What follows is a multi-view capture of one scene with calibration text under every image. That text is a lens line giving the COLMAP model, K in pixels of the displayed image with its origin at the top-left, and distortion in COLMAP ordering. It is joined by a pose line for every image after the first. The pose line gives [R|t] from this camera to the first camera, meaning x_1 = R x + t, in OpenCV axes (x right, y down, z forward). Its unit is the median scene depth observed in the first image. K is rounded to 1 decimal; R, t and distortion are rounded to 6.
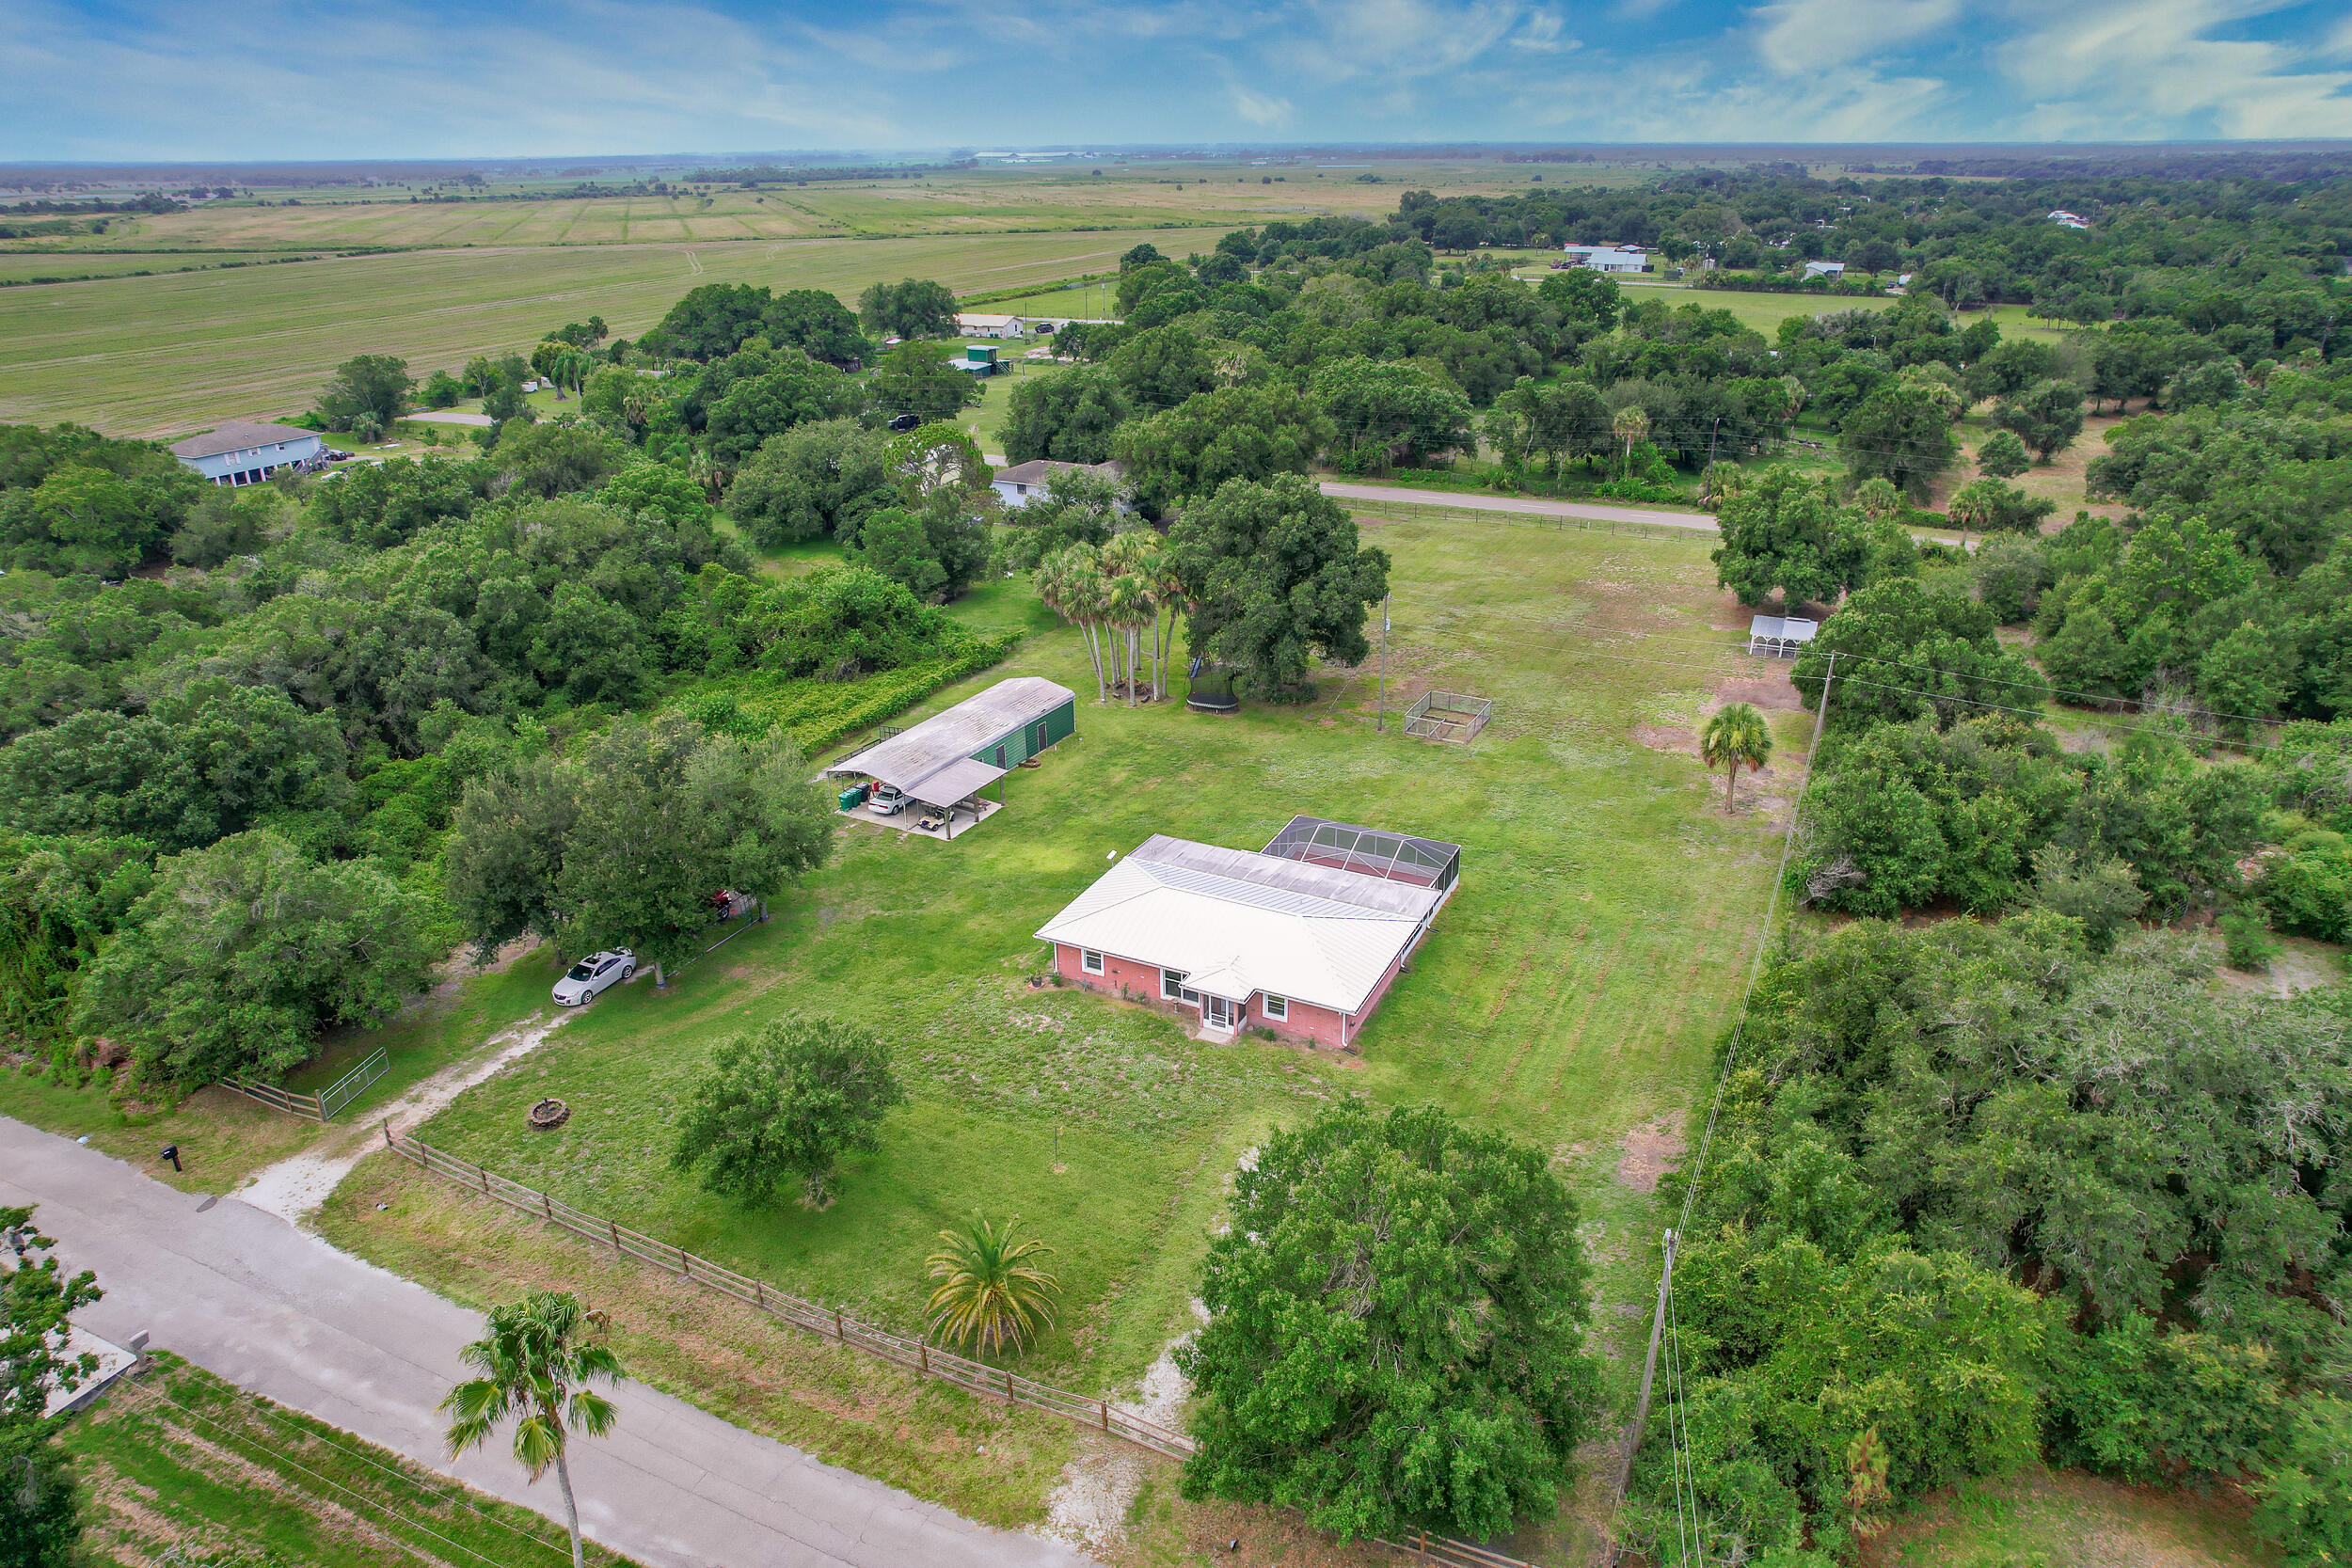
lens RADIAL K [[1512.4, 0, 1185.2], [0, 1512.4, 759.1], [0, 0, 1]] dist [-0.085196, 0.076335]
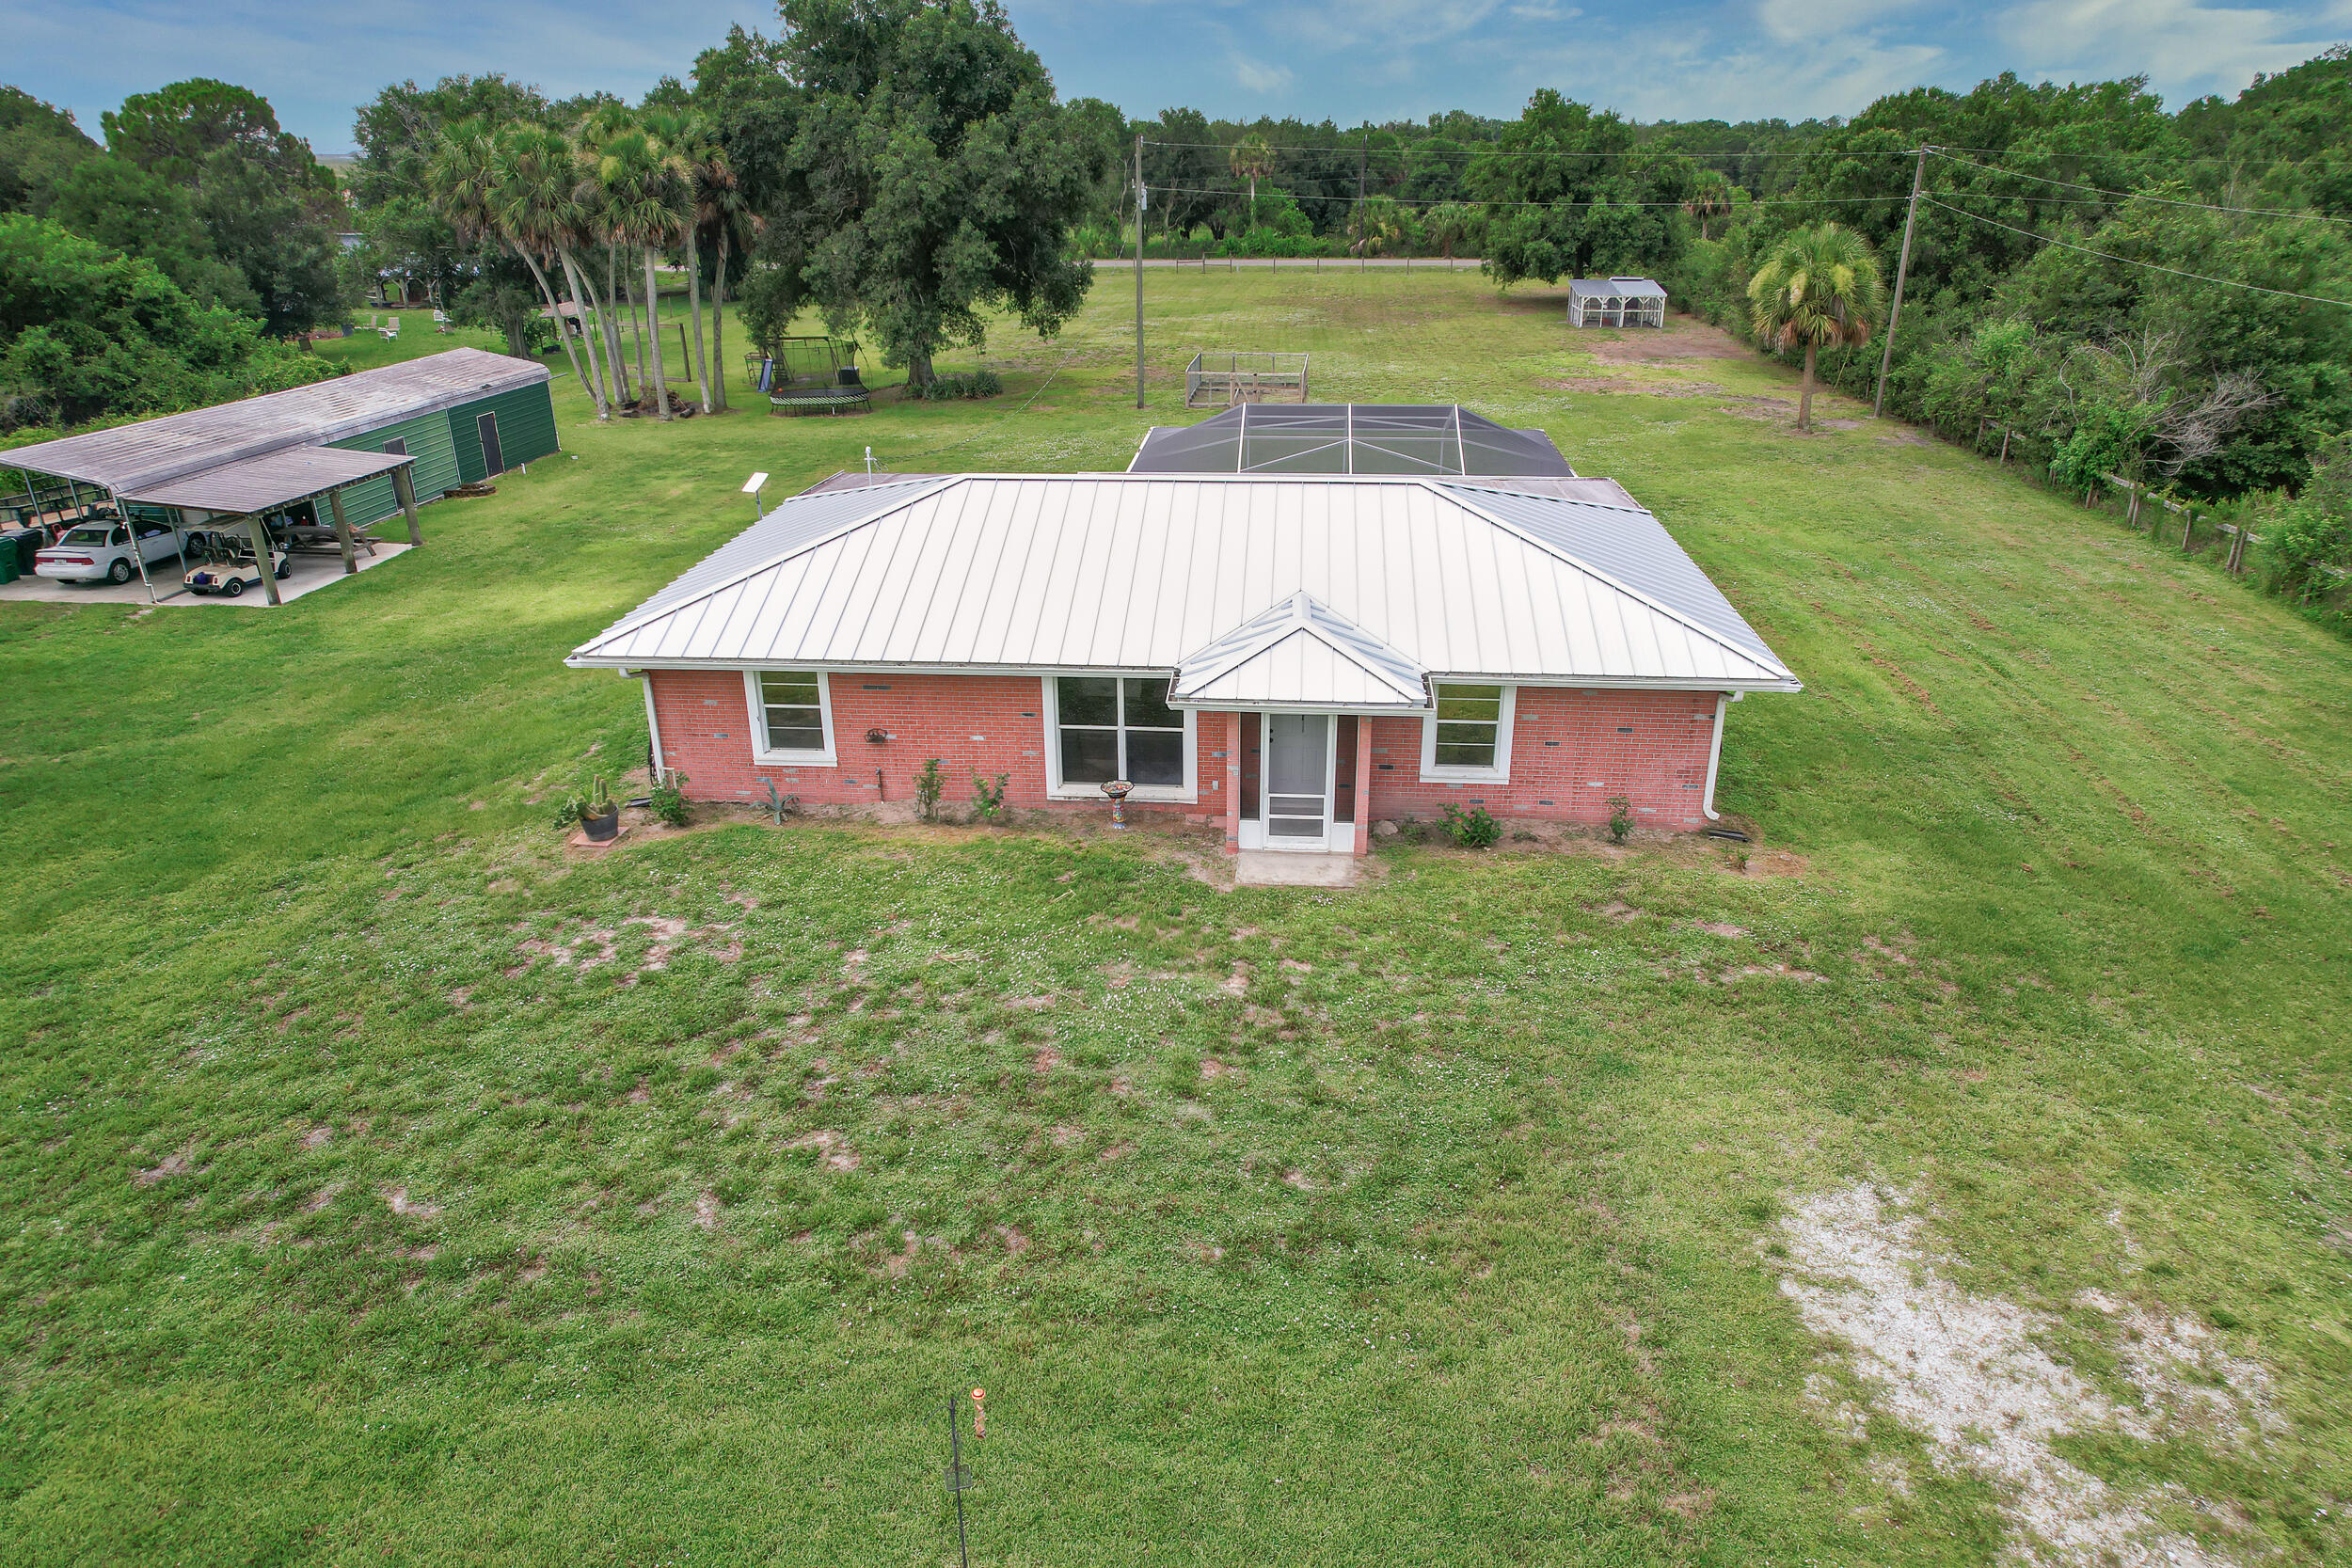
lens RADIAL K [[1513.8, 0, 1185.9], [0, 1513.8, 767.3], [0, 0, 1]] dist [-0.106732, 0.103030]
pose [[0.930360, -0.140162, 0.338800, -0.061043], [0.139466, 0.989871, 0.026531, 0.099085], [-0.339087, 0.022568, 0.940484, 0.472749]]
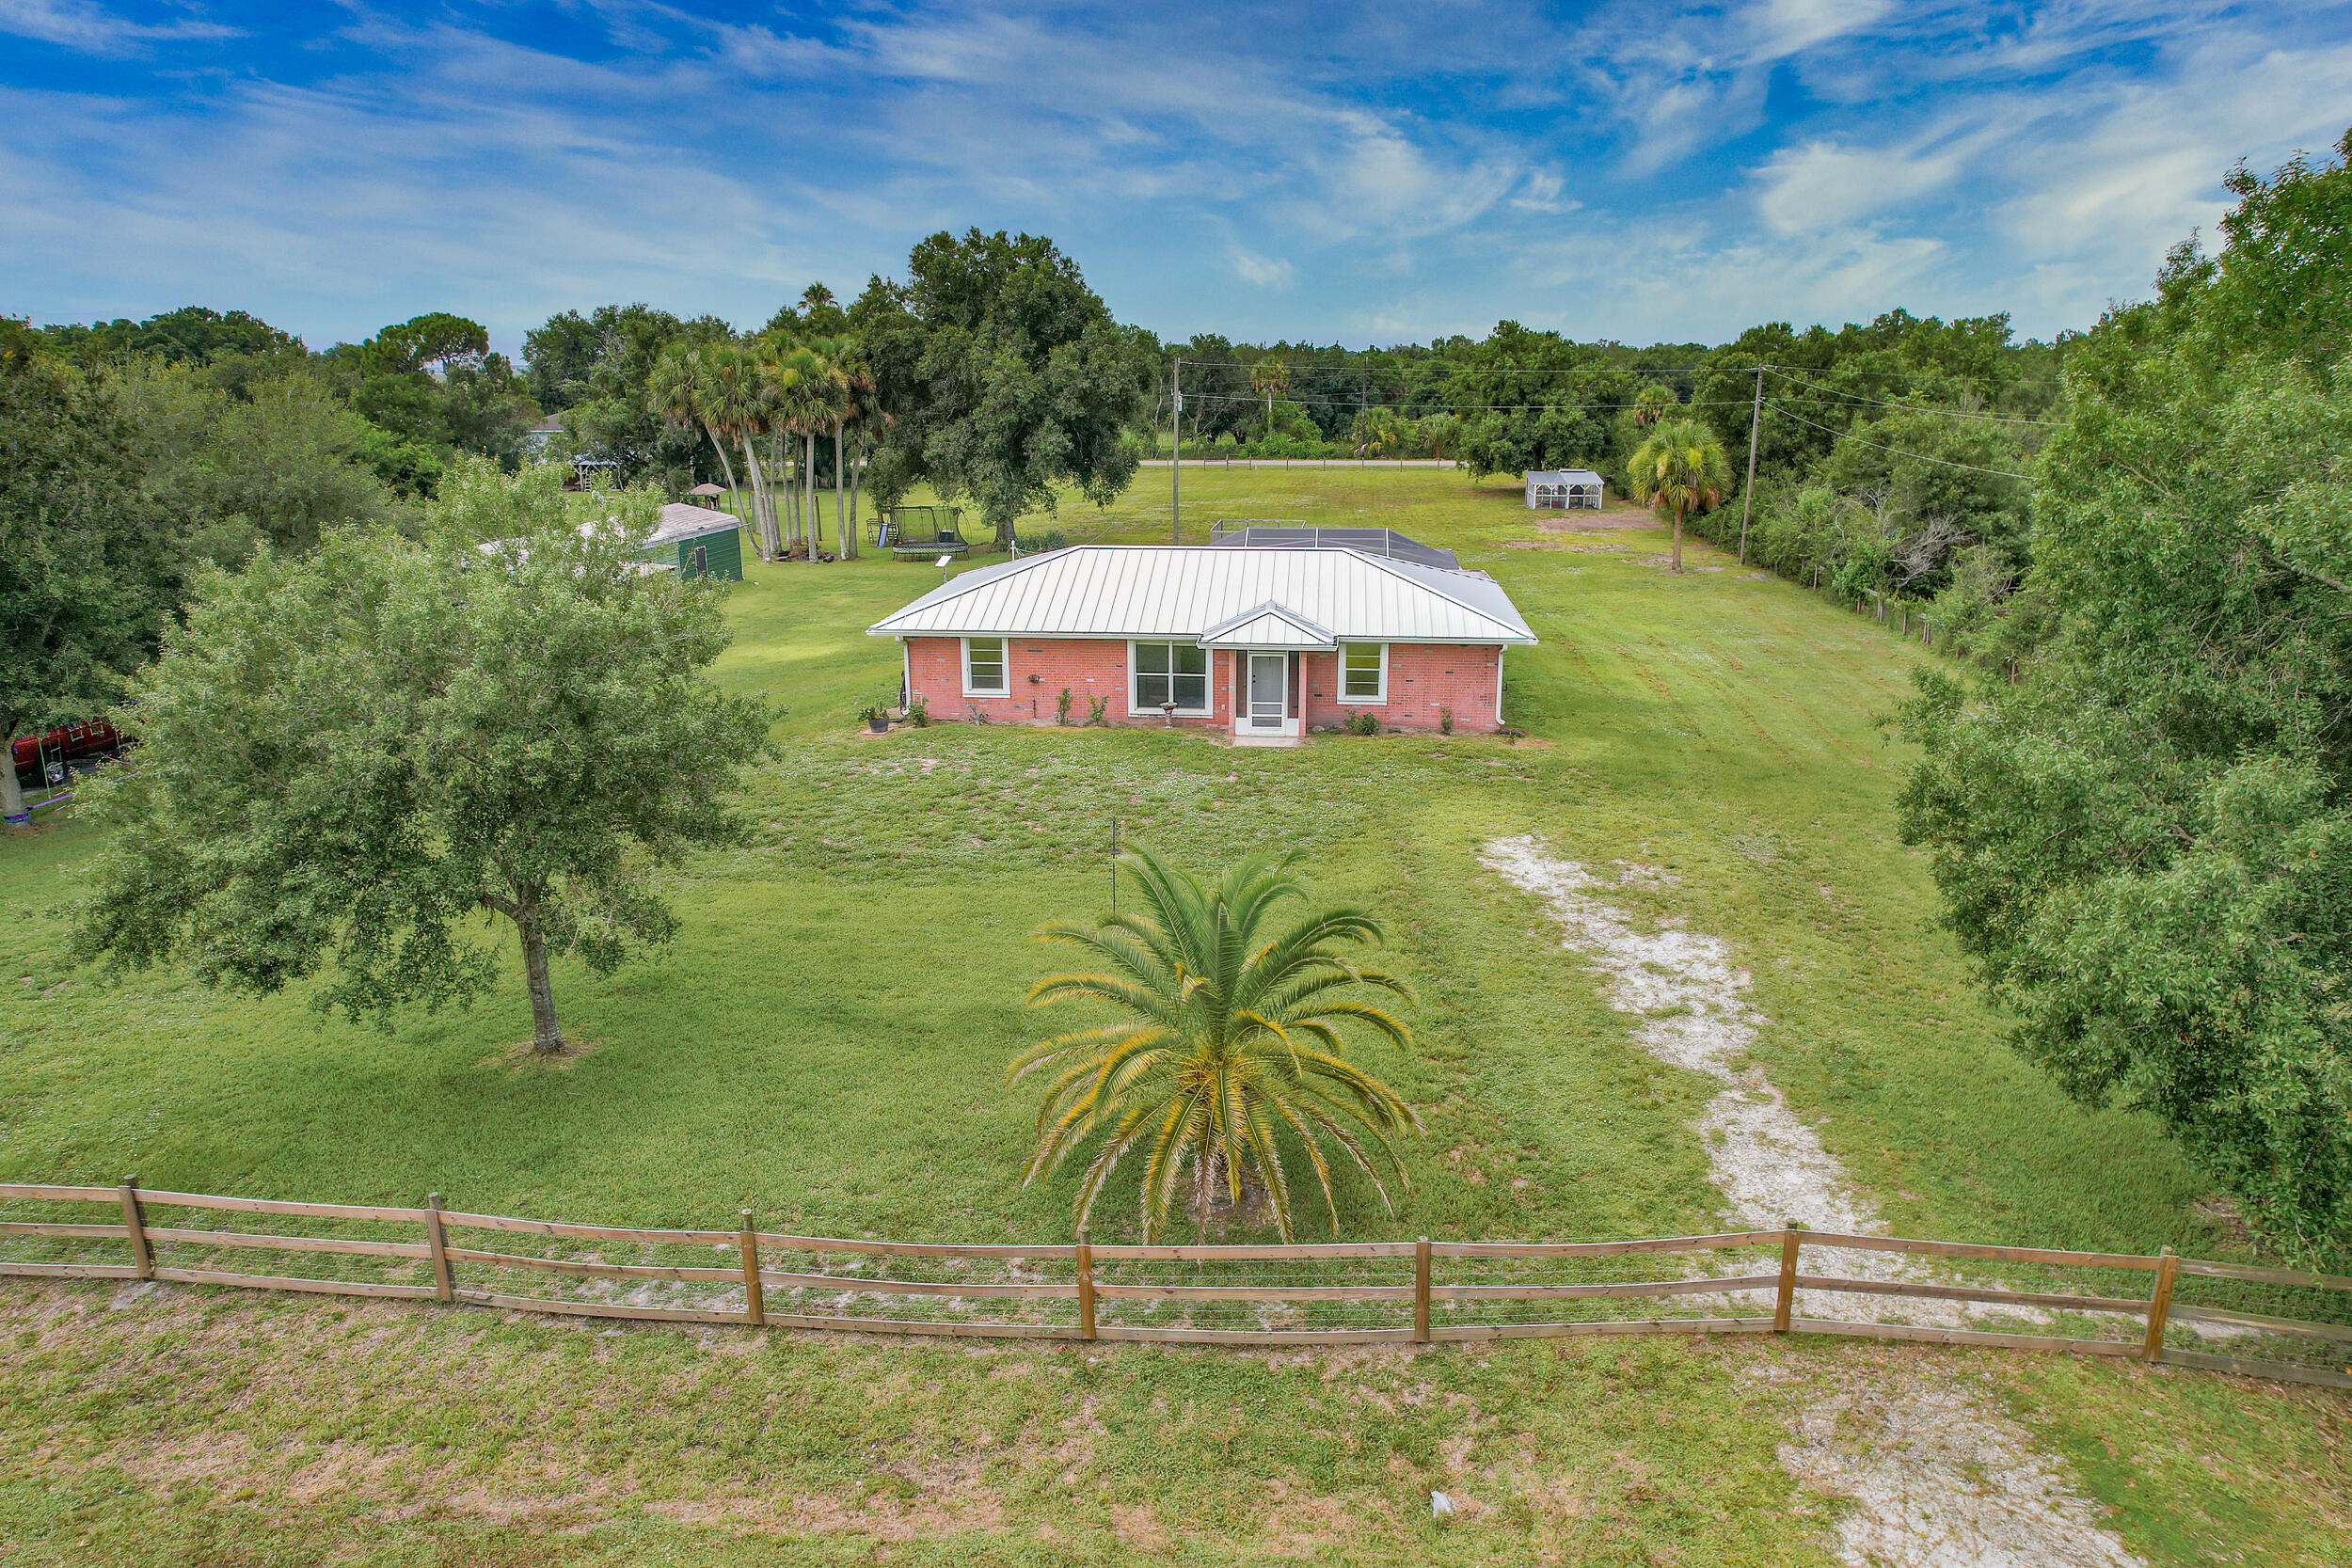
lens RADIAL K [[1512.4, 0, 1185.2], [0, 1512.4, 759.1], [0, 0, 1]] dist [-0.085196, 0.076335]
pose [[0.936989, -0.084277, 0.339041, -0.120211], [0.129834, 0.984963, -0.113978, 0.158581], [-0.324337, 0.150815, 0.933842, 0.331496]]
